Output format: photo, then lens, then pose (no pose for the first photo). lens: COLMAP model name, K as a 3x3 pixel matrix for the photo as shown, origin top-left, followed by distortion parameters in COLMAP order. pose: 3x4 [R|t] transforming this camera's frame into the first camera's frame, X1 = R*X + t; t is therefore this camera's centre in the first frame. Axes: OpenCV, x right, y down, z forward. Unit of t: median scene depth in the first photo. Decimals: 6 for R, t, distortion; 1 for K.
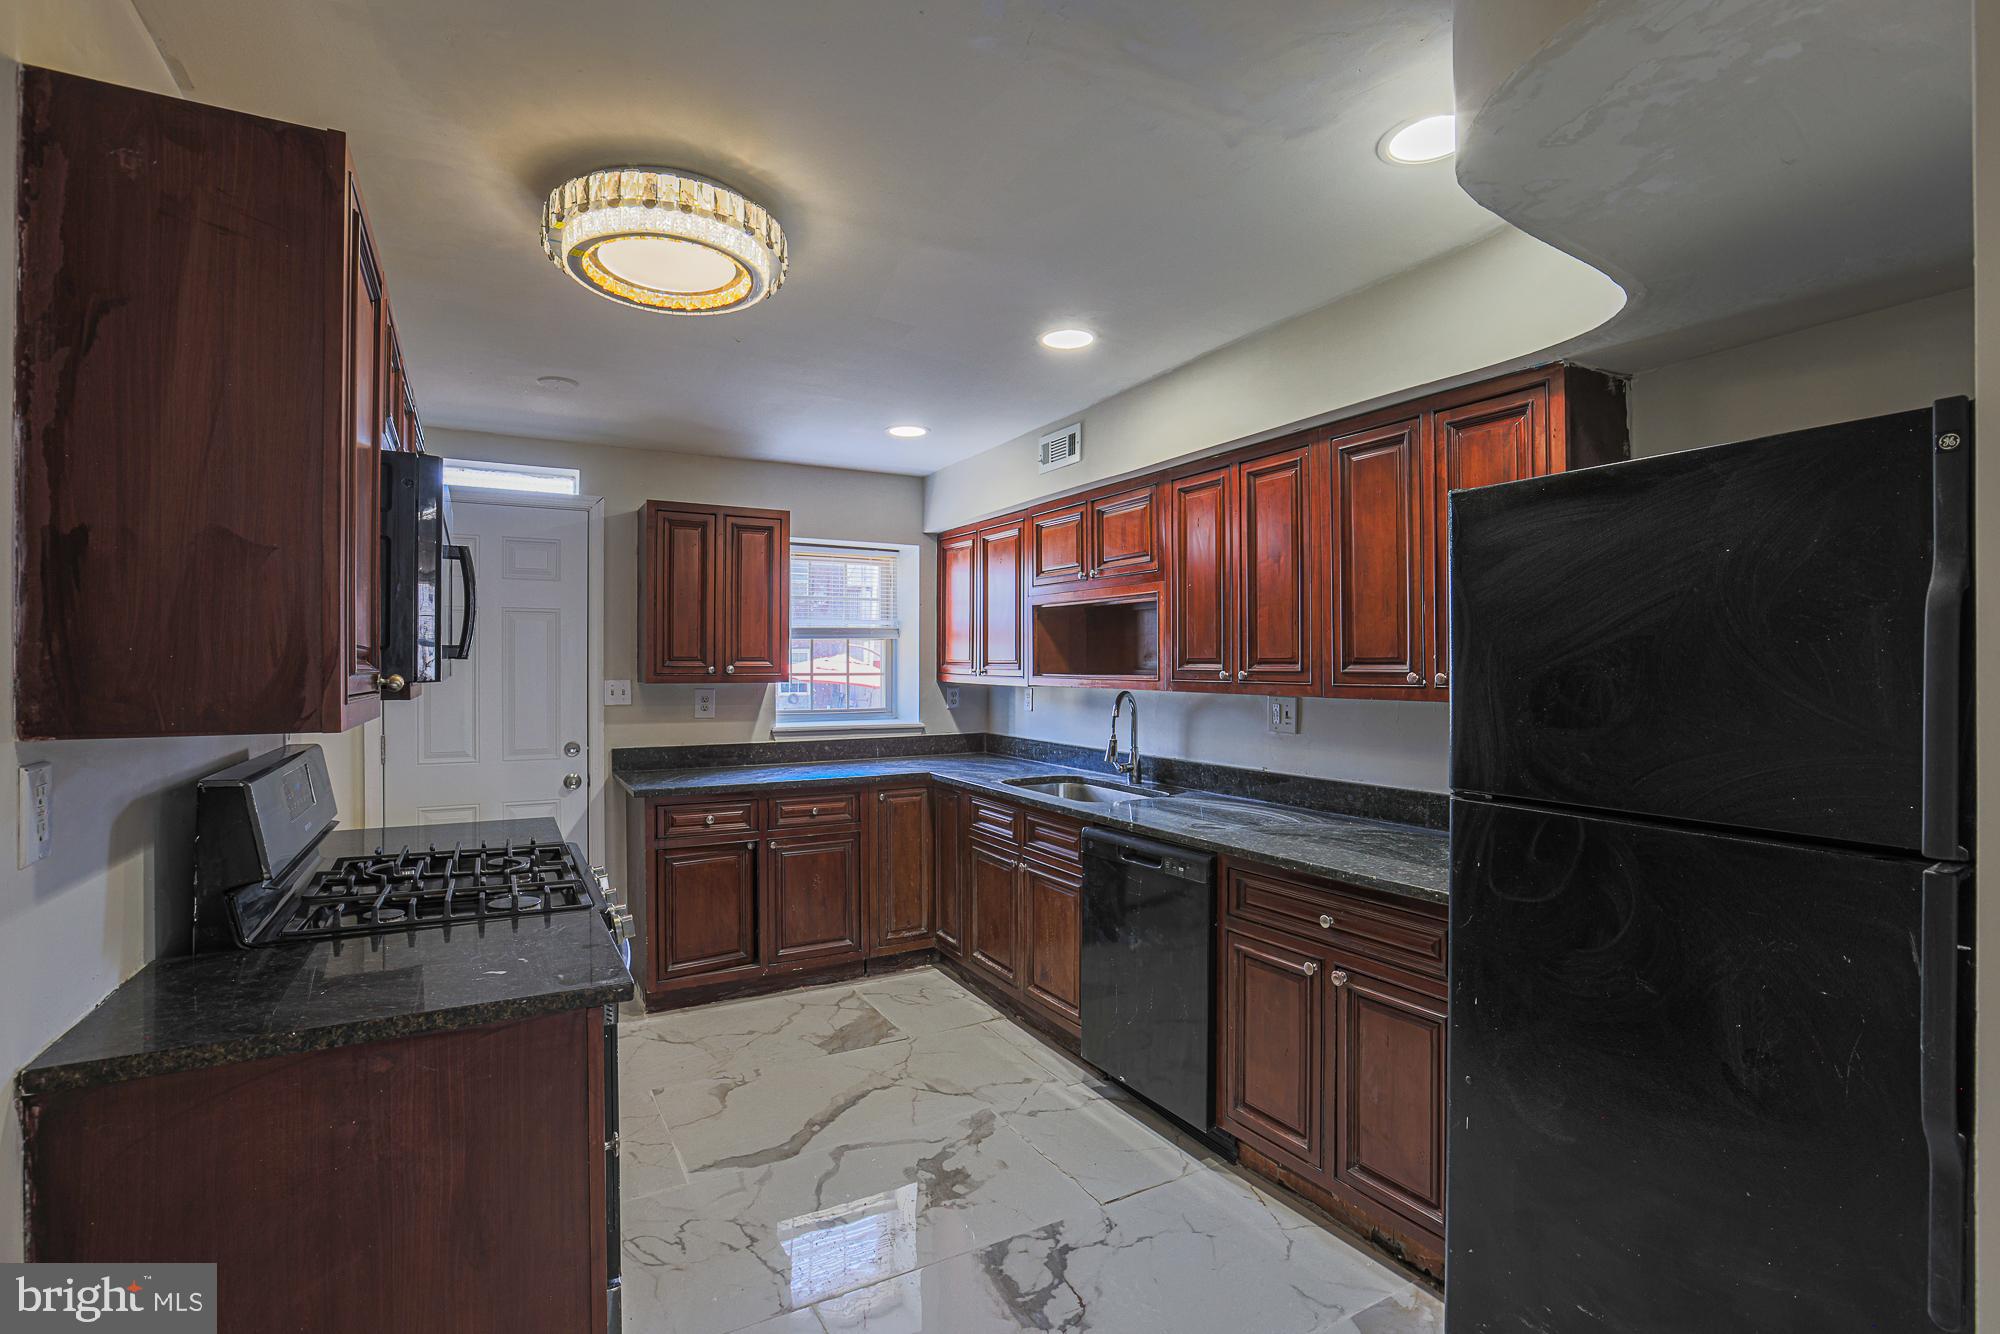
lens RADIAL K [[956.5, 0, 995.4], [0, 956.5, 663.8], [0, 0, 1]] dist [-0.043342, 0.019349]
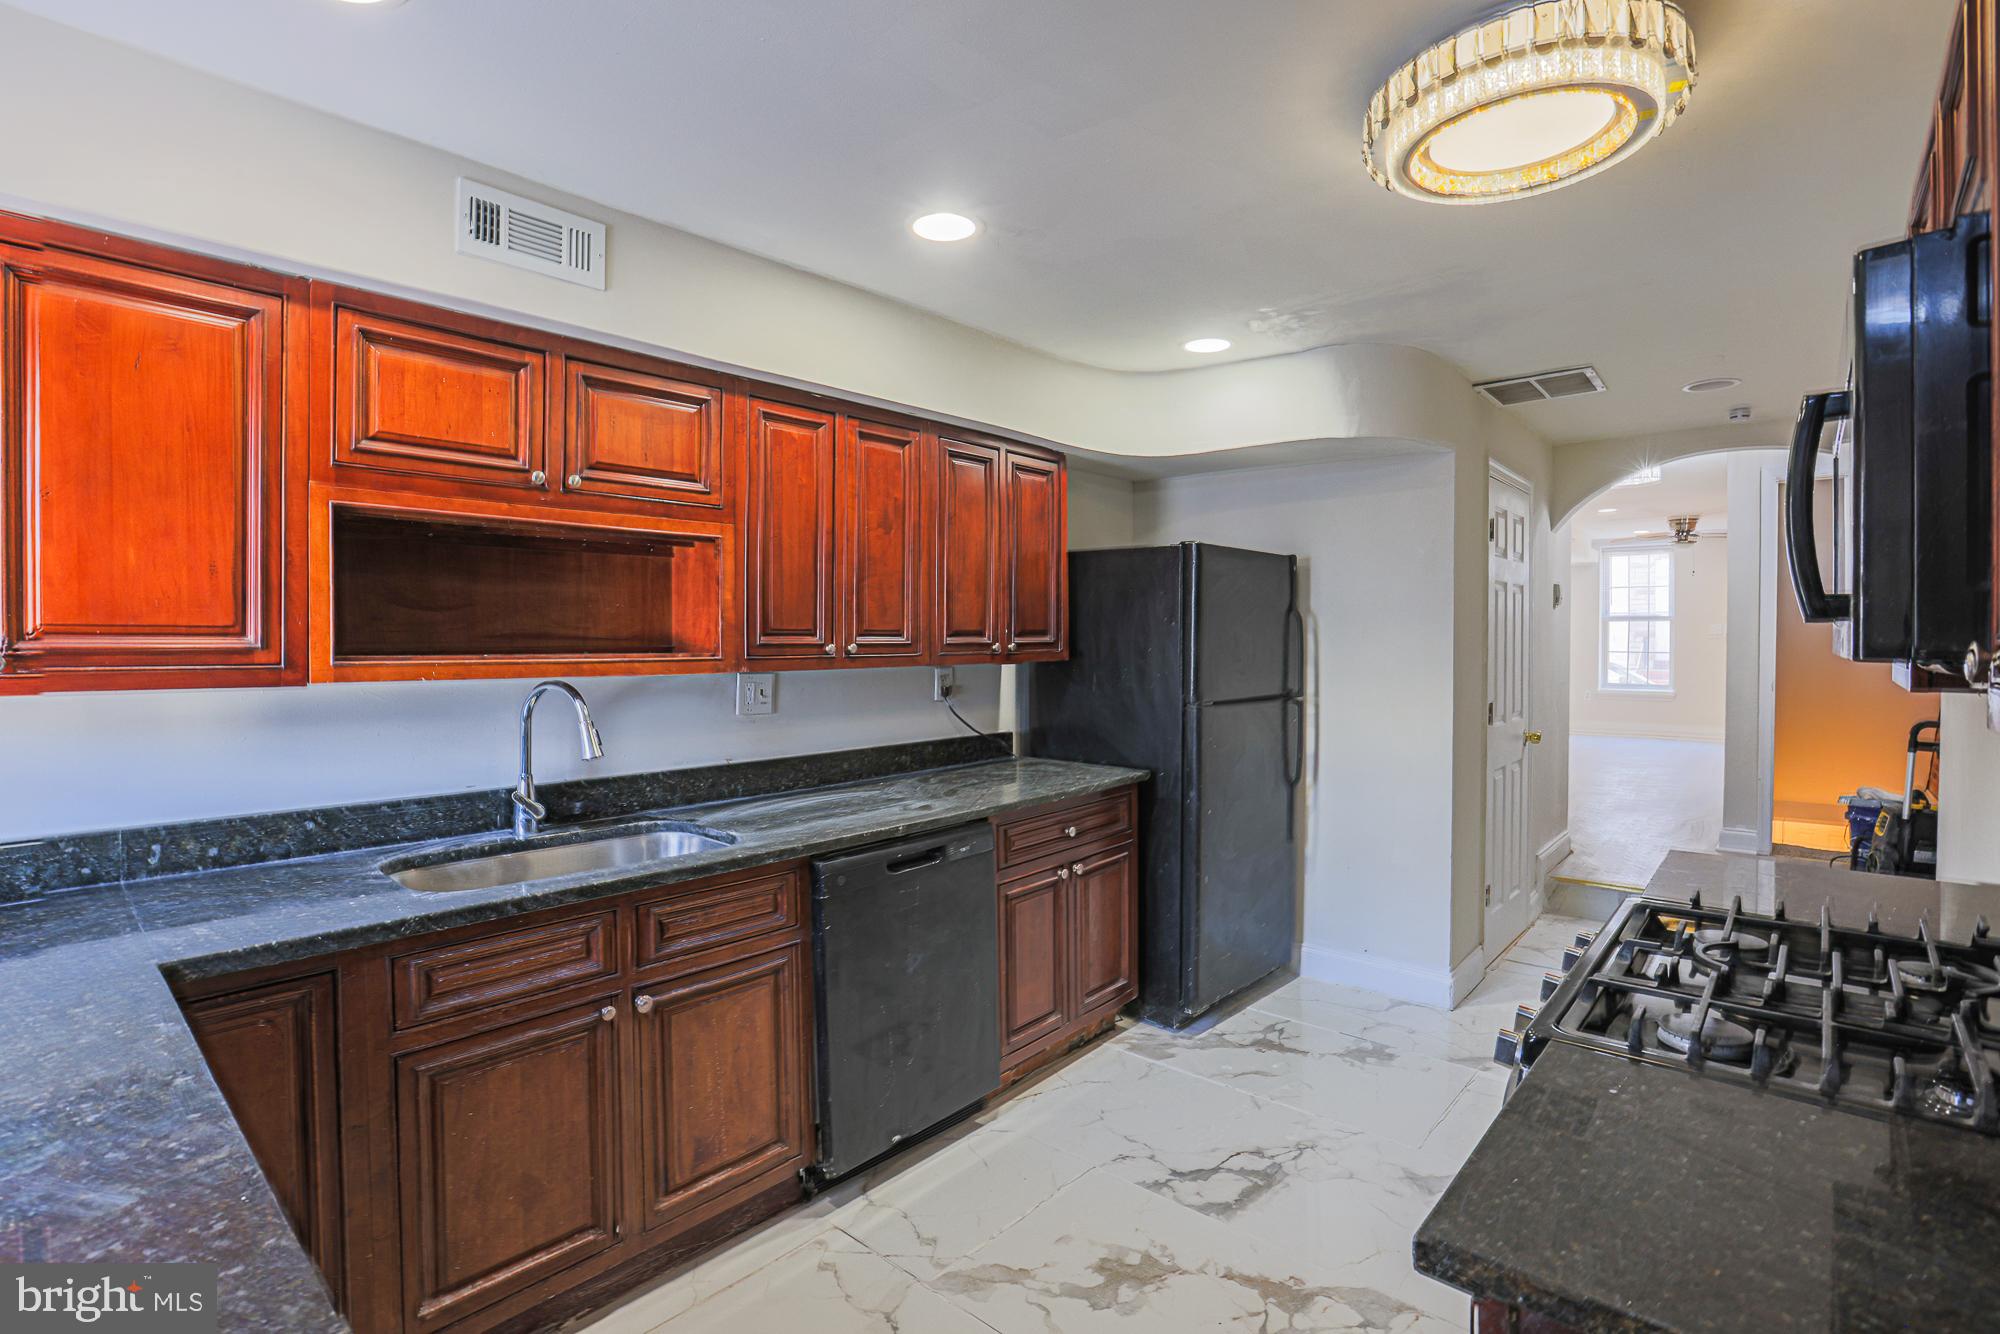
lens RADIAL K [[956.5, 0, 1014.5], [0, 956.5, 644.7], [0, 0, 1]] dist [-0.043342, 0.019349]
pose [[-0.350125, -0.008857, 0.936661, -0.580684], [0.000850, 0.999952, 0.009773, -0.000339], [-0.936702, 0.004218, -0.350101, 1.031747]]
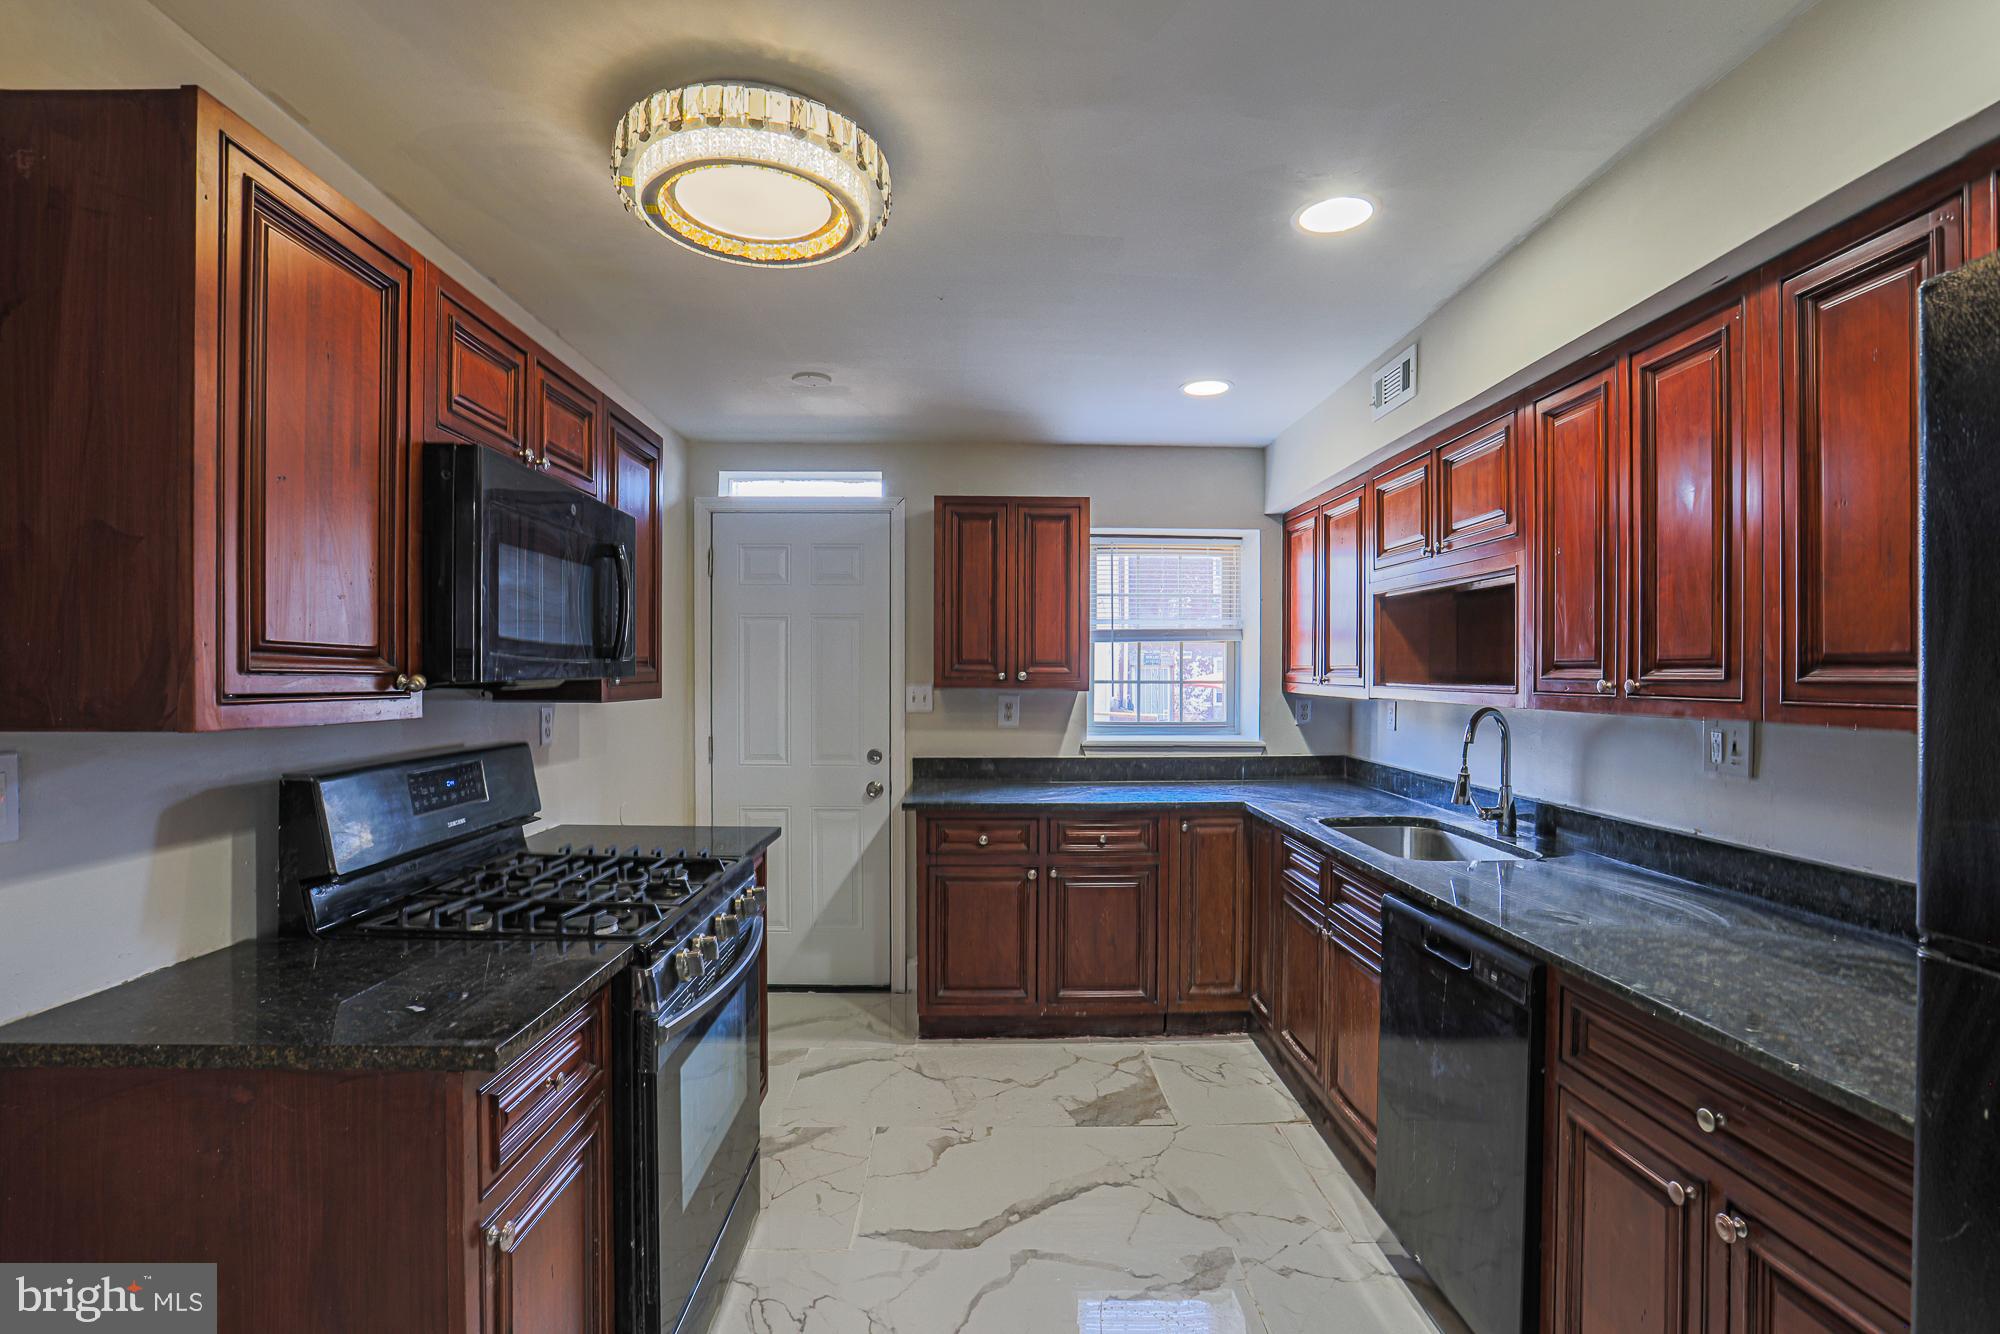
lens RADIAL K [[956.5, 0, 1005.4], [0, 956.5, 678.8], [0, 0, 1]] dist [-0.043342, 0.019349]
pose [[0.882926, 0.005645, -0.469478, 0.161598], [-0.004374, 0.999983, 0.003796, 0.007066], [0.469492, -0.001298, 0.882936, 0.211766]]
